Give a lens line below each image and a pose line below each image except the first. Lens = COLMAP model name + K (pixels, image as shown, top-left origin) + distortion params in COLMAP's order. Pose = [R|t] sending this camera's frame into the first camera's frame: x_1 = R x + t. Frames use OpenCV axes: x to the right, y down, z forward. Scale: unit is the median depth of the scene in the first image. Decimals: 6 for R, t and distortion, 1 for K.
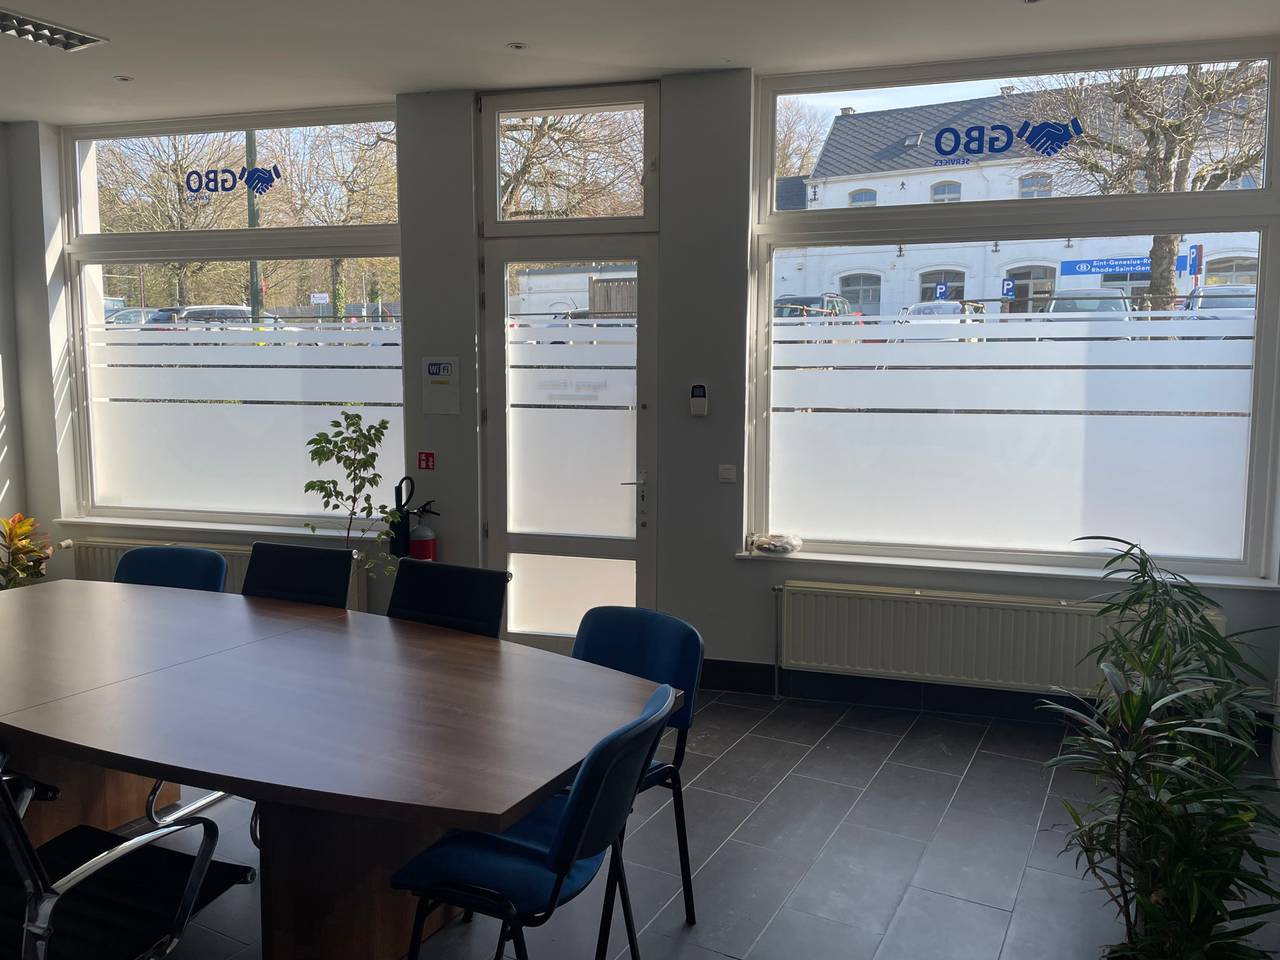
lens RADIAL K [[983.9, 0, 640.7], [0, 983.9, 469.7], [0, 0, 1]] dist [0.098593, -0.133769]
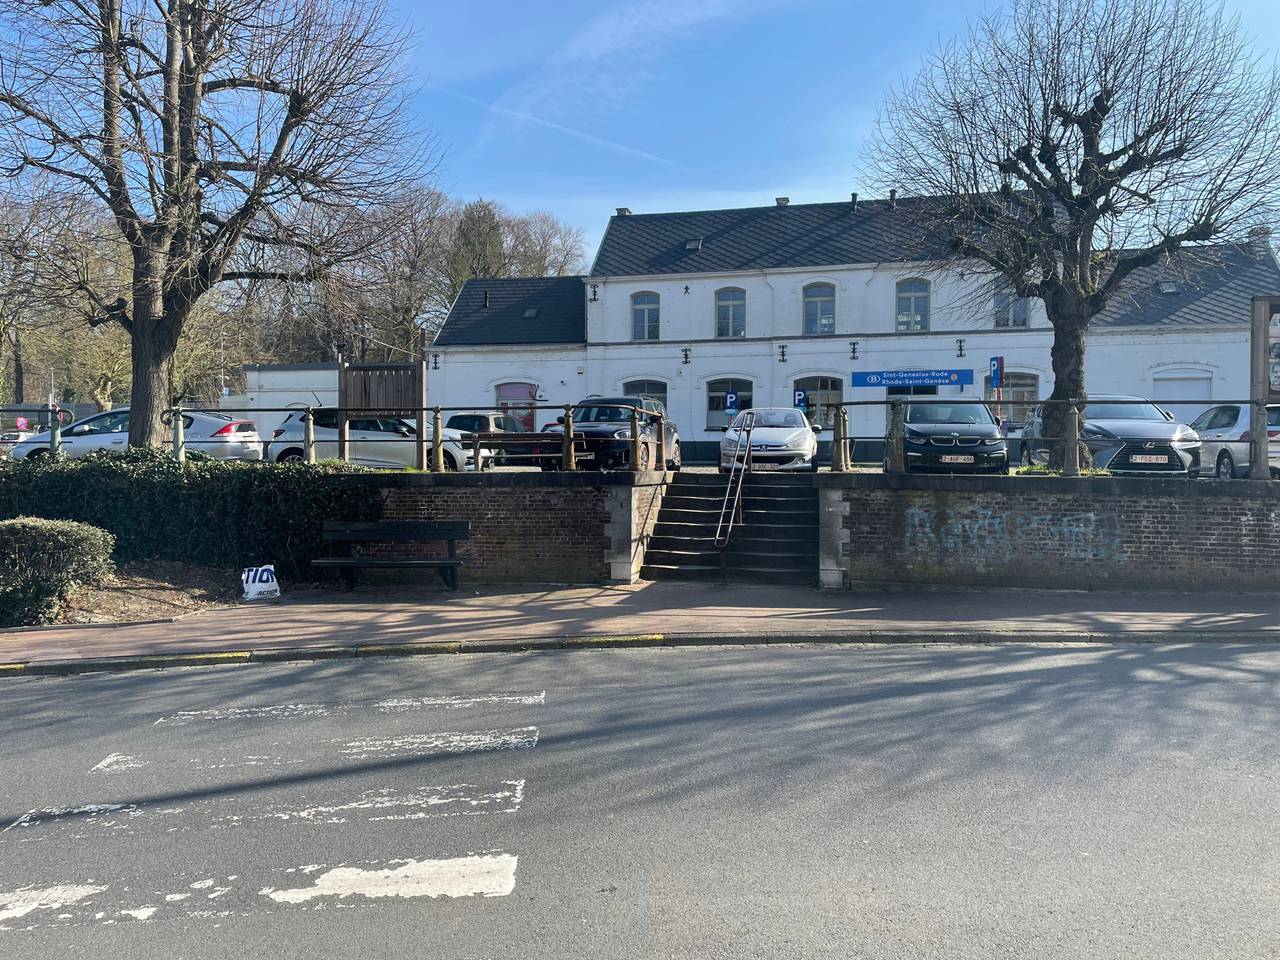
lens RADIAL K [[983.9, 0, 640.7], [0, 983.9, 469.7], [0, 0, 1]] dist [0.098593, -0.133769]
pose [[0.969056, 0.002766, 0.246827, -0.062213], [0.024421, 0.993957, -0.107016, -0.115331], [-0.245632, 0.109732, 0.963132, 0.888153]]
